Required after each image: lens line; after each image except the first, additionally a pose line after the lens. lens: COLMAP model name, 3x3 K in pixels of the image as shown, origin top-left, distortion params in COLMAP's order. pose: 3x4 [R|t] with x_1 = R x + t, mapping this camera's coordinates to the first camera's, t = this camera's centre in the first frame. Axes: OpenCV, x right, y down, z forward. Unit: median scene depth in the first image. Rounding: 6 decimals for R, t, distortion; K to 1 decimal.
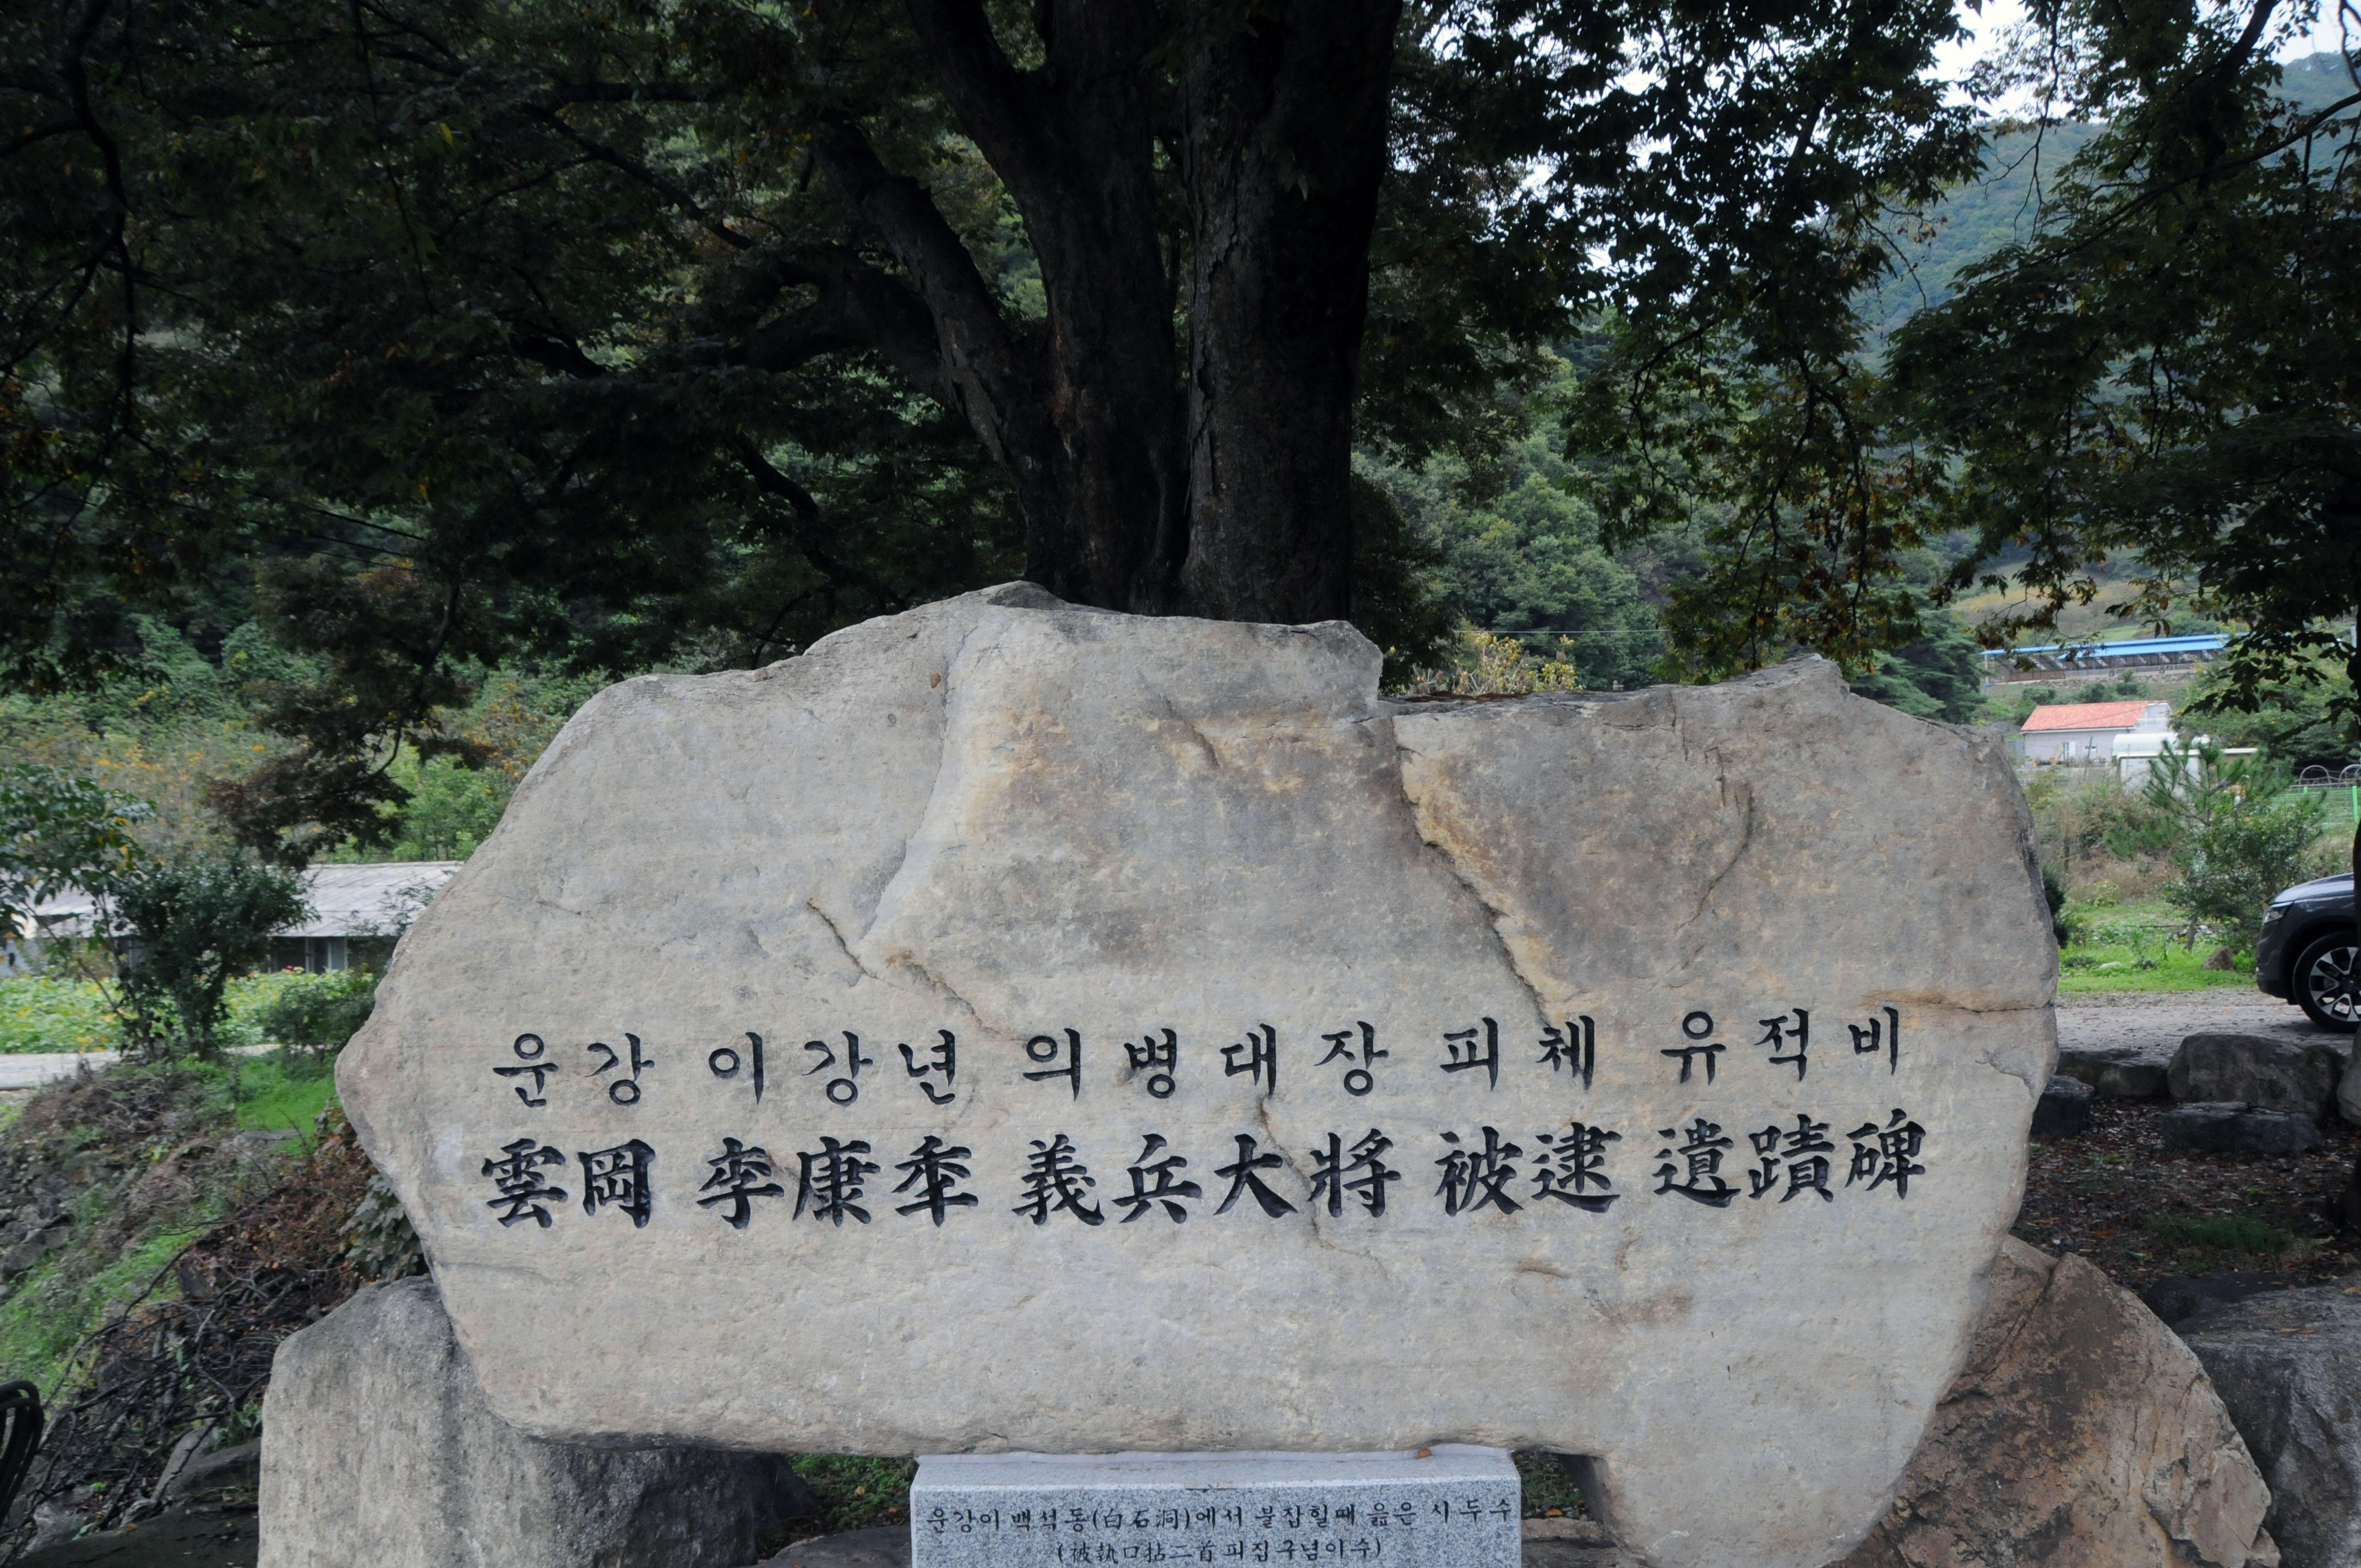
lens RADIAL K [[1850.7, 0, 1172.5], [0, 1850.7, 800.0], [0, 0, 1]] dist [-0.171965, 0.117553]
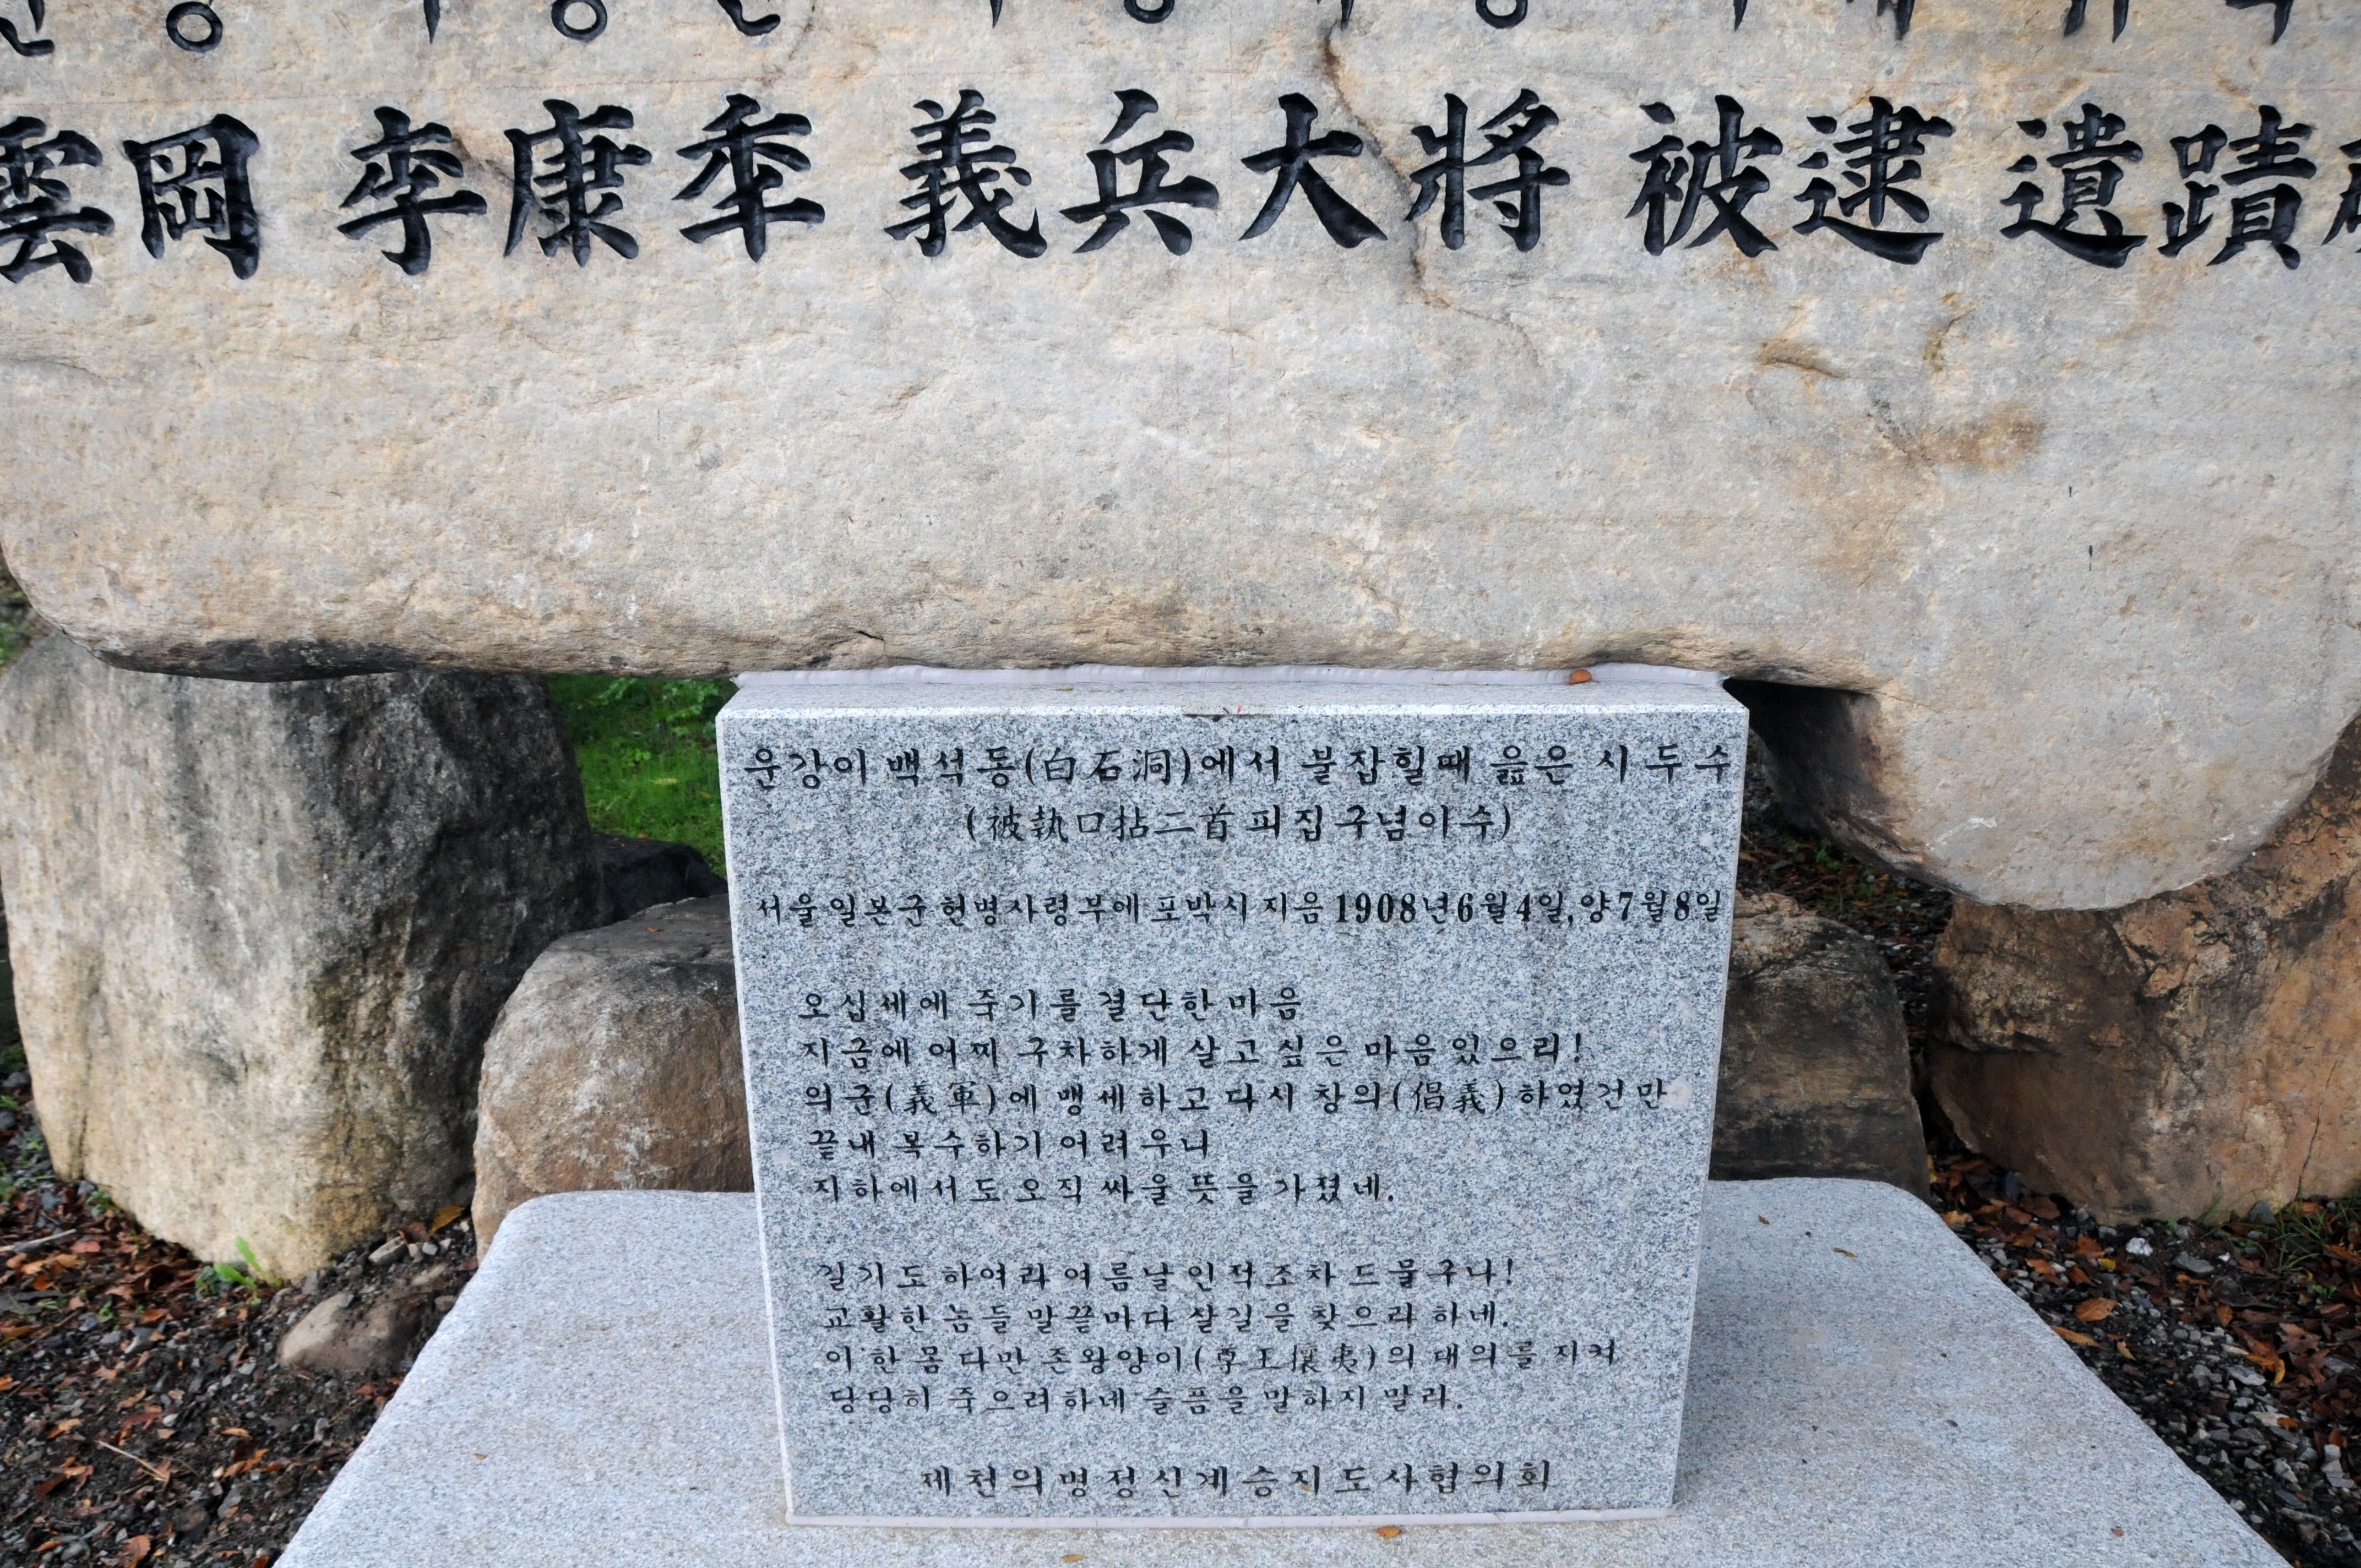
lens RADIAL K [[1850.7, 0, 1167.4], [0, 1850.7, 822.2], [0, 0, 1]] dist [-0.171965, 0.117553]
pose [[0.999910, 0.009708, 0.009233, -0.003256], [-0.011958, 0.957512, 0.288146, 0.236539], [-0.006044, -0.288230, 0.957542, 0.408988]]
